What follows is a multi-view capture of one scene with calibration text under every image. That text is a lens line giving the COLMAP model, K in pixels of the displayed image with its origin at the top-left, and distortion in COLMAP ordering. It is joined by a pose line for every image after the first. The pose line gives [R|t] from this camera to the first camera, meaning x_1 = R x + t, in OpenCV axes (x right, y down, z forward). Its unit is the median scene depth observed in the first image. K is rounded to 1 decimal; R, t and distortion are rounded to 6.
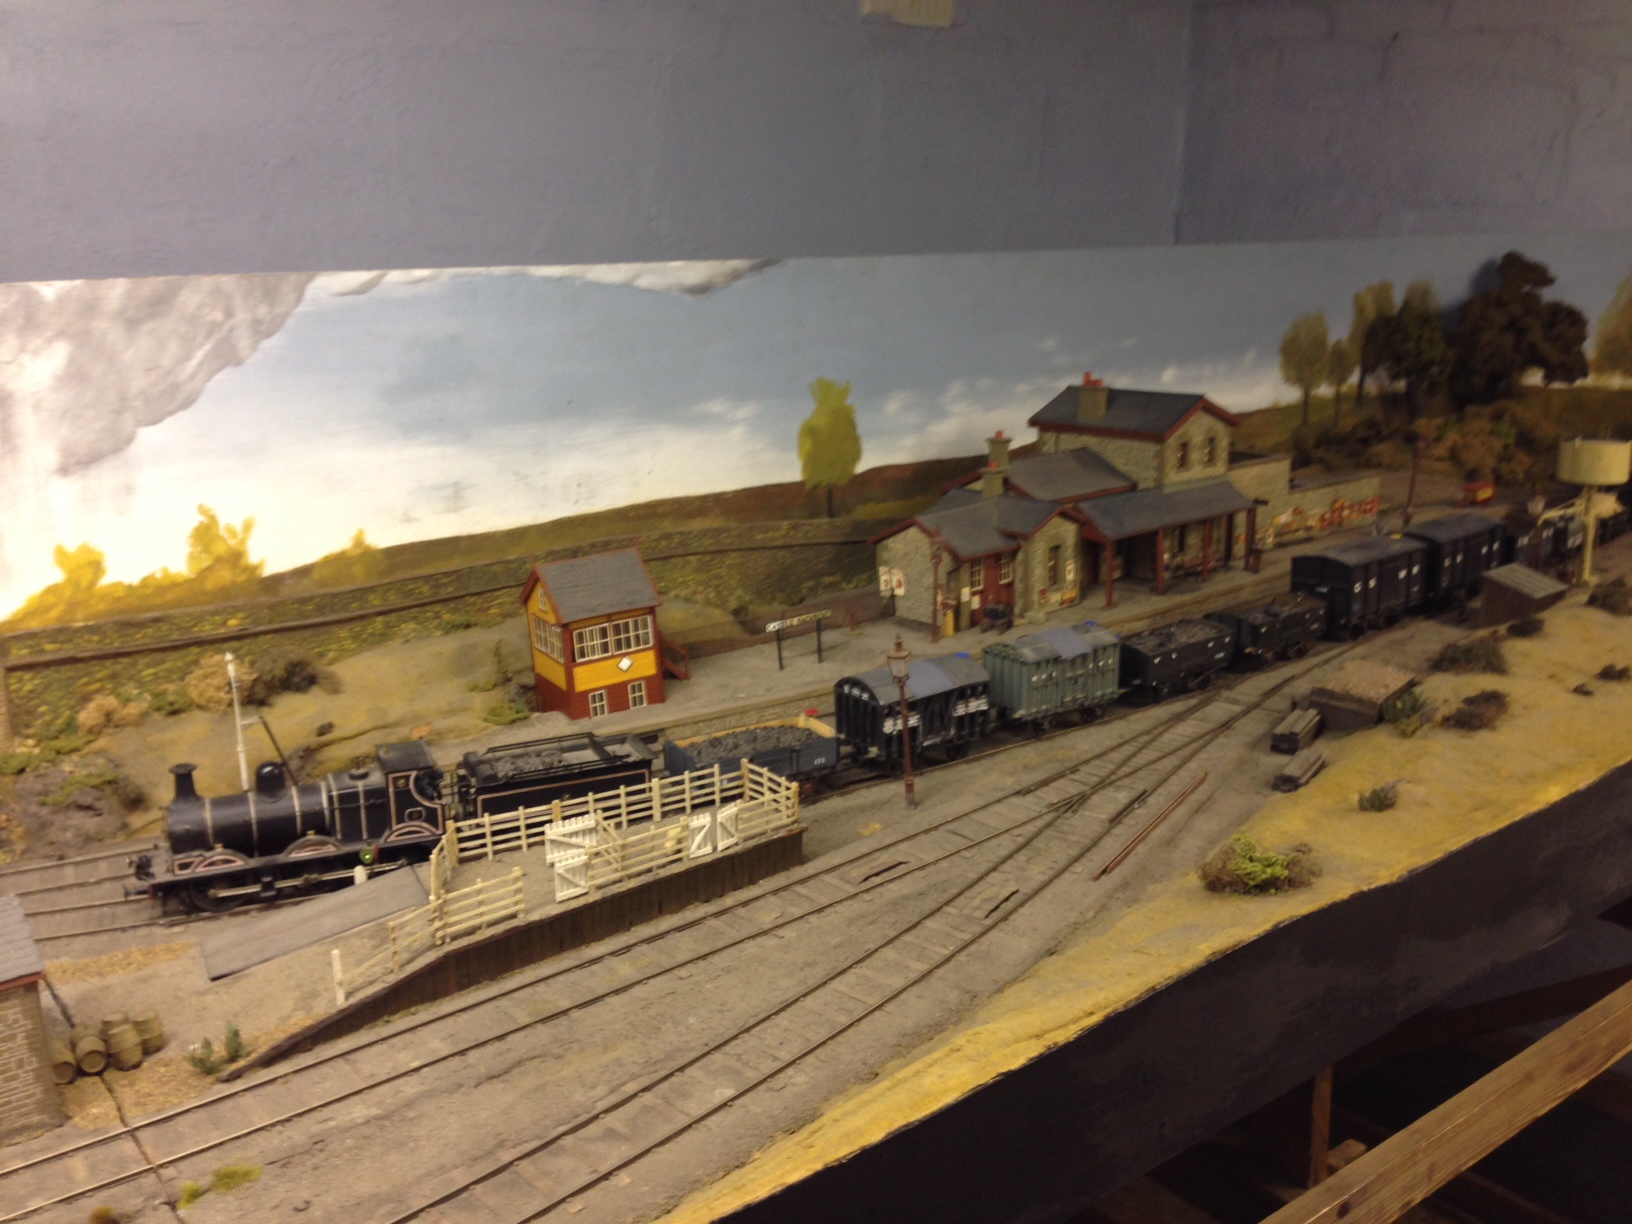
lens RADIAL K [[1465.2, 0, 799.8], [0, 1465.2, 605.0], [0, 0, 1]] dist [0.096070, -0.198579]
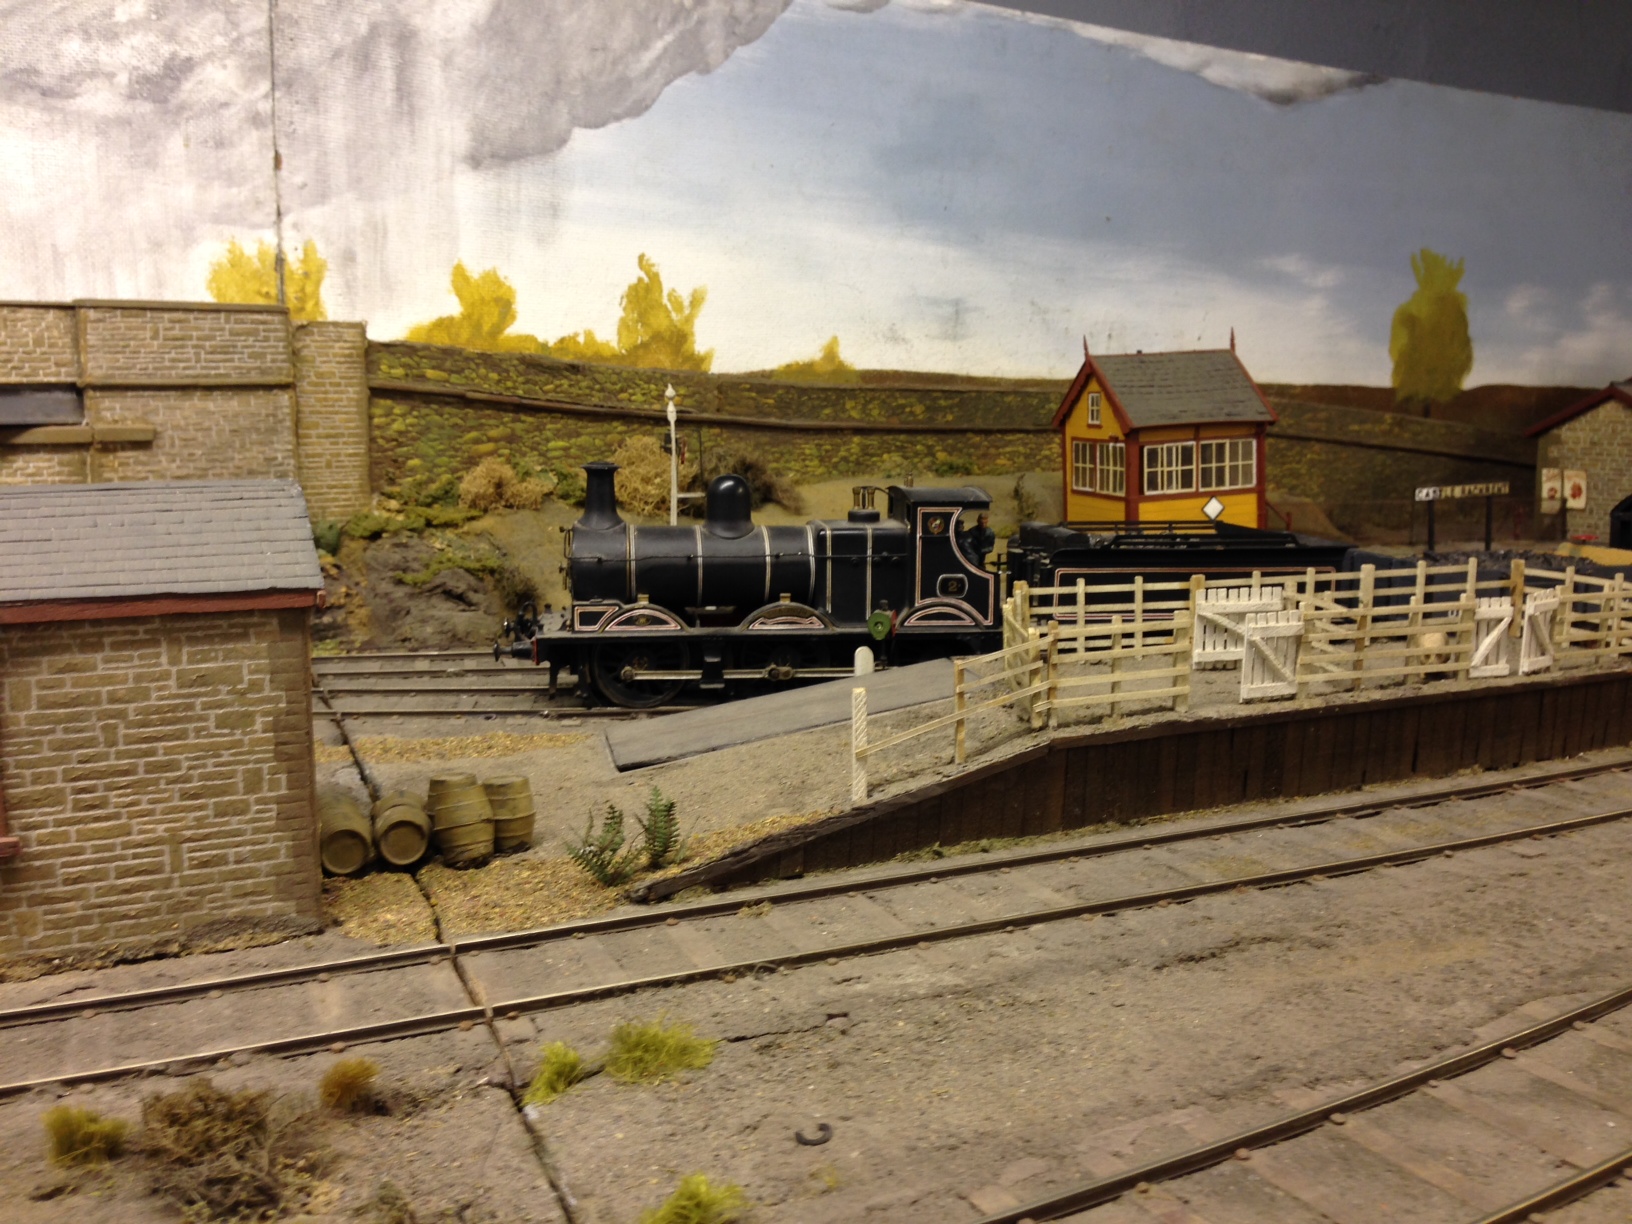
lens RADIAL K [[1465.2, 0, 799.8], [0, 1465.2, 605.0], [0, 0, 1]] dist [0.096070, -0.198579]
pose [[0.967447, 0.051166, -0.247849, -0.156707], [-0.077078, 0.992393, -0.095994, 0.191257], [0.241052, 0.111972, 0.964031, 0.376942]]
